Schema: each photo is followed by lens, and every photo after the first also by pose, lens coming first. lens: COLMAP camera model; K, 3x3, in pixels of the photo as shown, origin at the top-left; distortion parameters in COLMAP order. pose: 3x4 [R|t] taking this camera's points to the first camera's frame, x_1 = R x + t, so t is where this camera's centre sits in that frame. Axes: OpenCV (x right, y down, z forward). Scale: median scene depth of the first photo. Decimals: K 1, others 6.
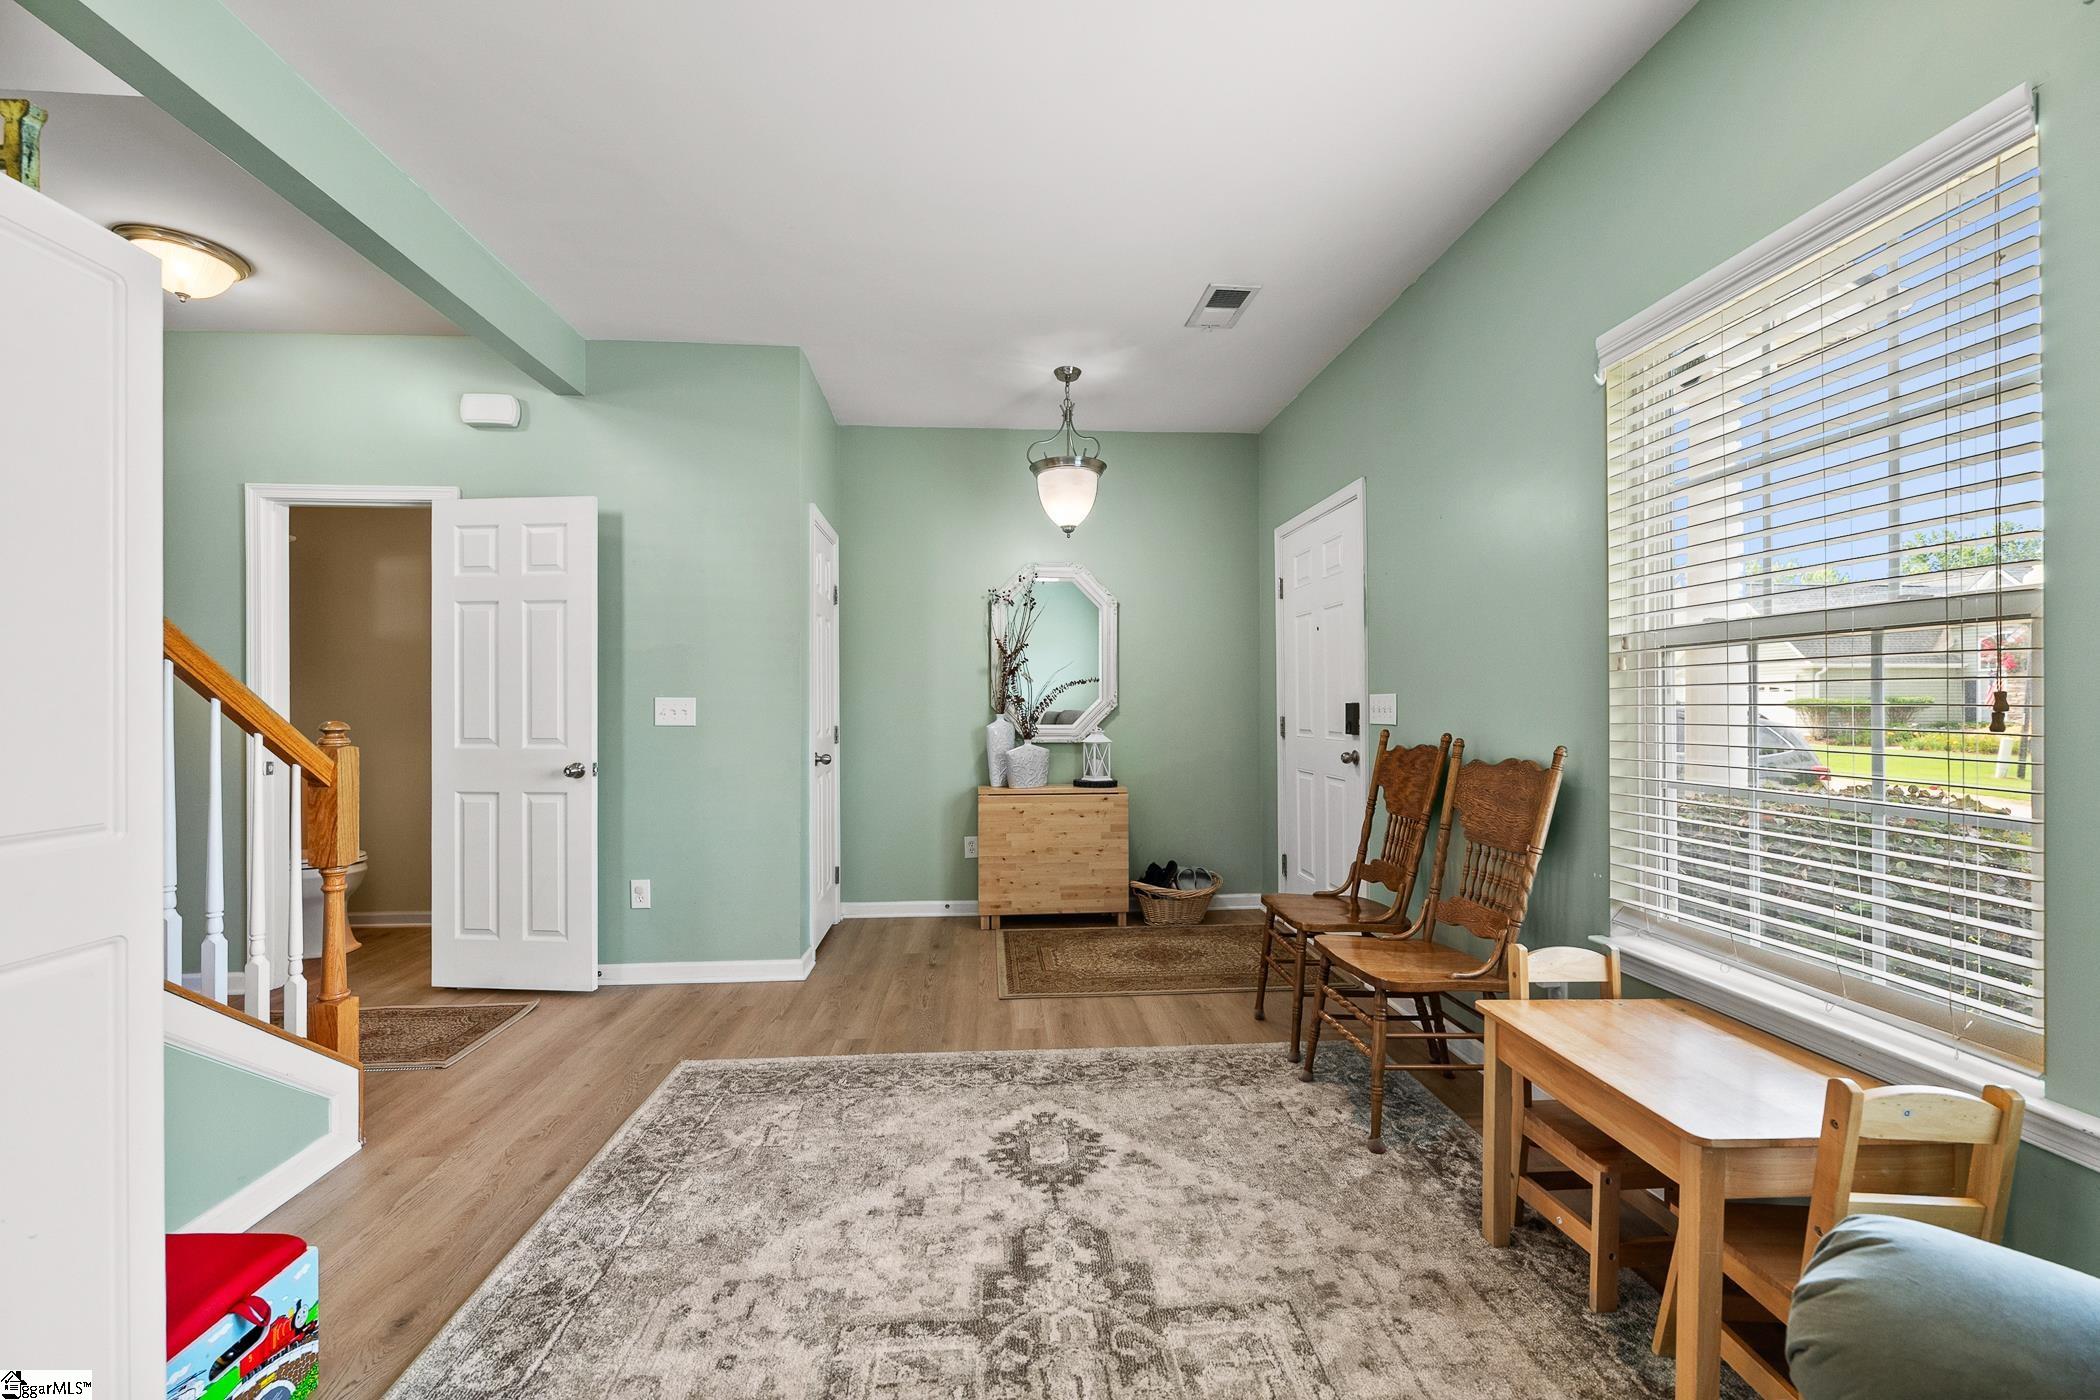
lens RADIAL K [[839.2, 0, 1054.6], [0, 839.2, 703.3], [0, 0, 1]] dist [-0.000291, 0.000109]
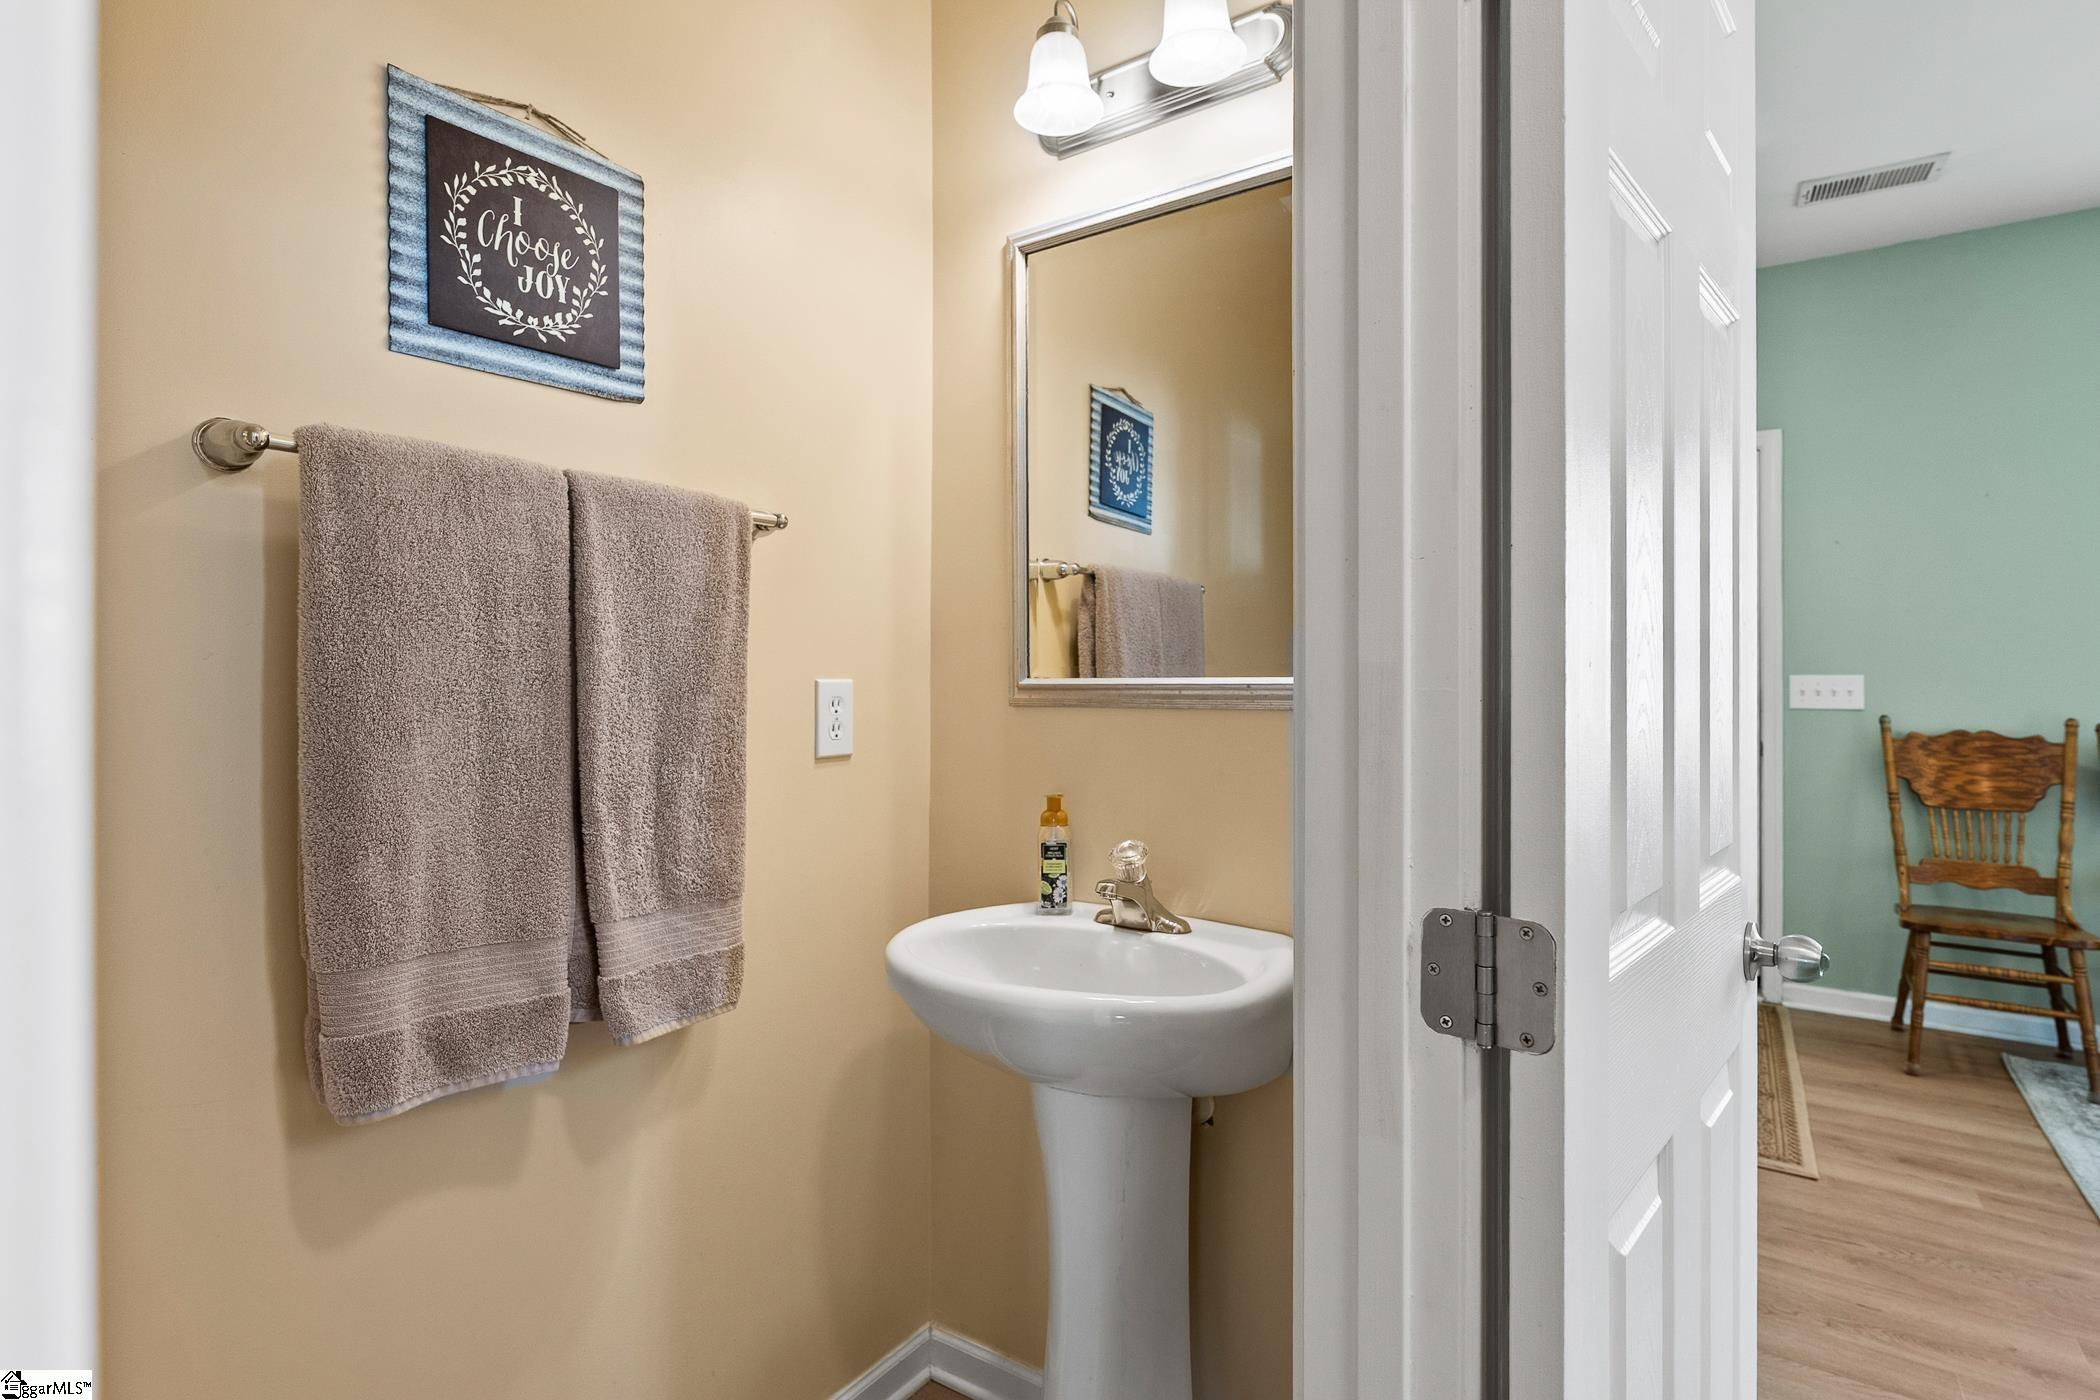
lens RADIAL K [[1004.8, 0, 1061.4], [0, 1004.8, 672.9], [0, 0, 1]] dist [0.000601, -0.000539]
pose [[0.624699, 0.008551, 0.780819, -1.283595], [-0.003203, 0.999960, -0.008389, -0.003233], [-0.780859, 0.002739, 0.624701, 1.286393]]
